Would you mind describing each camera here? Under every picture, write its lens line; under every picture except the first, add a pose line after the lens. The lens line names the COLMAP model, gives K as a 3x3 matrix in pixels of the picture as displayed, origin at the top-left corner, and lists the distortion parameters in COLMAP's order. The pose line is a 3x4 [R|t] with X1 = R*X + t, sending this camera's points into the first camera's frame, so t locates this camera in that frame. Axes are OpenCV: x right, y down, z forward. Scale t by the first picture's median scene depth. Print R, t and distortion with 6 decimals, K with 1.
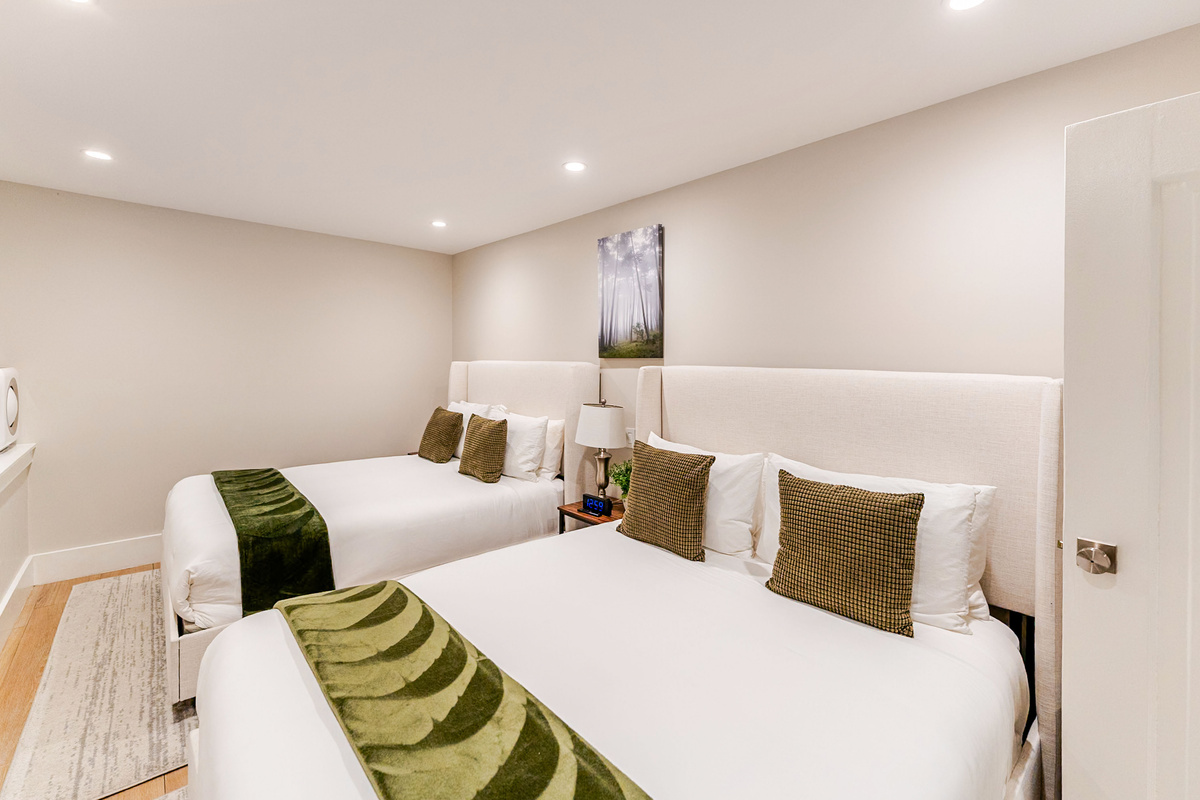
lens RADIAL K [[500.2, 0, 594.8], [0, 500.2, 361.9], [0, 0, 1]] dist [-0.003773, 0.000188]
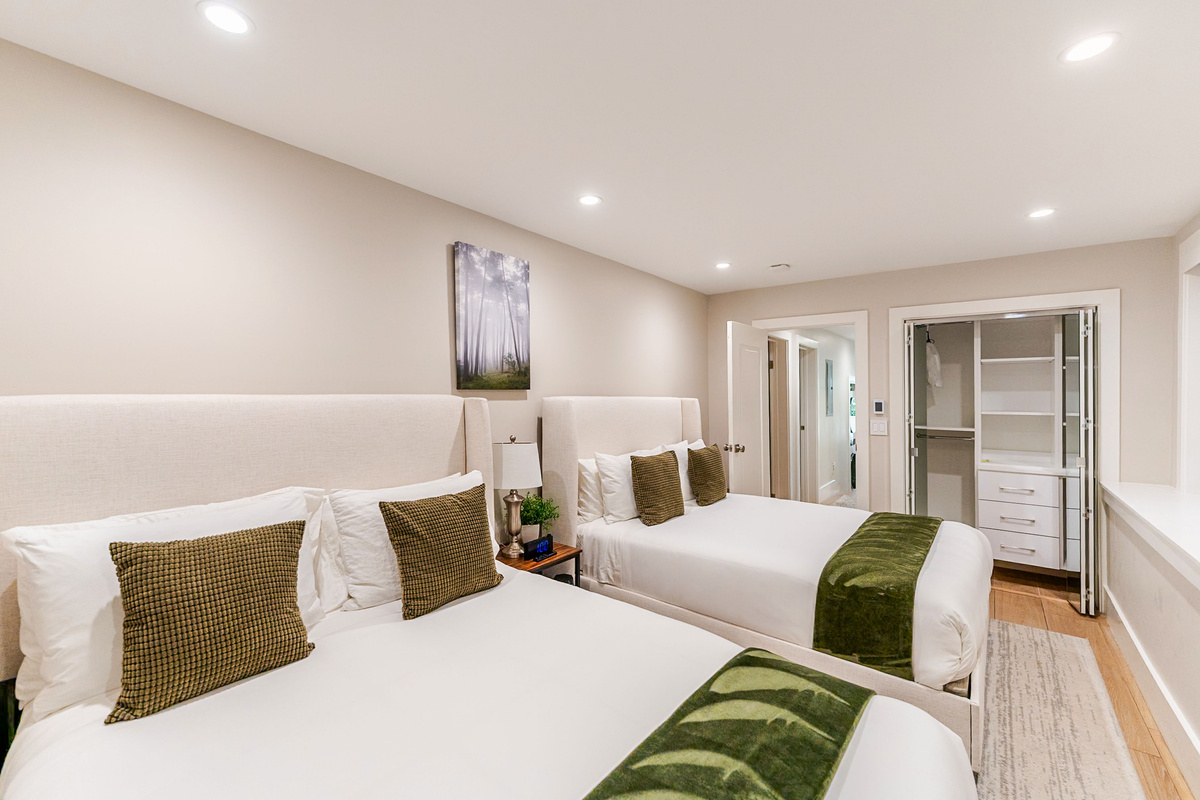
lens RADIAL K [[500.2, 0, 589.9], [0, 500.2, 392.8], [0, 0, 1]] dist [-0.003773, 0.000188]
pose [[-0.117125, 0.001481, 0.993116, -0.880398], [0.001586, 0.999998, -0.001304, -0.000264], [-0.993116, 0.001422, -0.117127, 0.952011]]
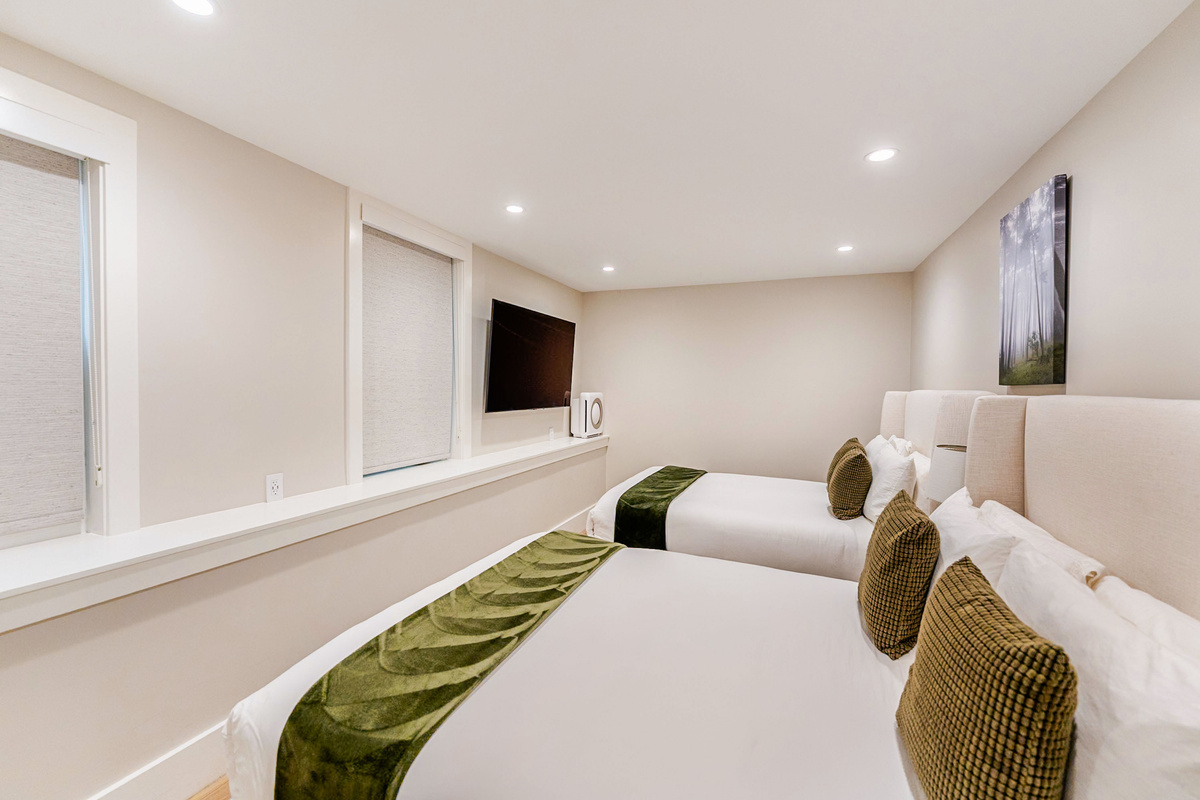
lens RADIAL K [[500.2, 0, 596.8], [0, 500.2, 393.0], [0, 0, 1]] dist [-0.003773, 0.000188]
pose [[0.428813, 0.007328, -0.903363, 0.436108], [-0.011484, 0.999931, 0.002660, 0.008735], [0.903320, 0.009234, 0.428868, 0.184755]]
